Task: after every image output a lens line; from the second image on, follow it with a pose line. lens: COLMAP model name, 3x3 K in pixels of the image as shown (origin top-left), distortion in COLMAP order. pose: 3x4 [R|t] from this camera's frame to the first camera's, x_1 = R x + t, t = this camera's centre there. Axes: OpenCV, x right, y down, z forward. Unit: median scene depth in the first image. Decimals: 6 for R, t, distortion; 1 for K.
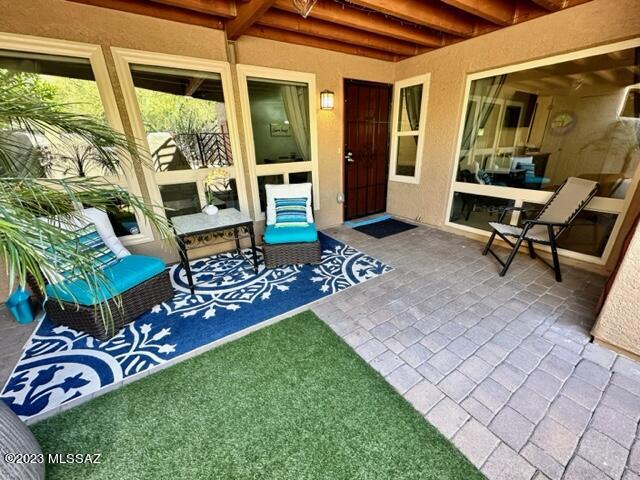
lens RADIAL K [[255.7, 0, 320.0], [0, 255.7, 240.0], [0, 0, 1]] dist [-0.002284, 0.000432]
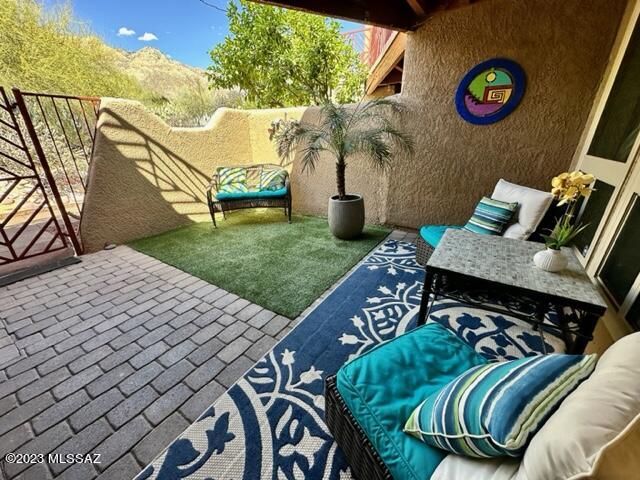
lens RADIAL K [[254.8, 0, 320.8], [0, 254.8, 239.3], [0, 0, 1]] dist [-0.000821, -0.000476]
pose [[-0.917086, 0.182137, -0.354655, 0.106484], [-0.110031, 0.739378, 0.664239, -0.418908], [0.383206, 0.648187, -0.658032, 1.170430]]
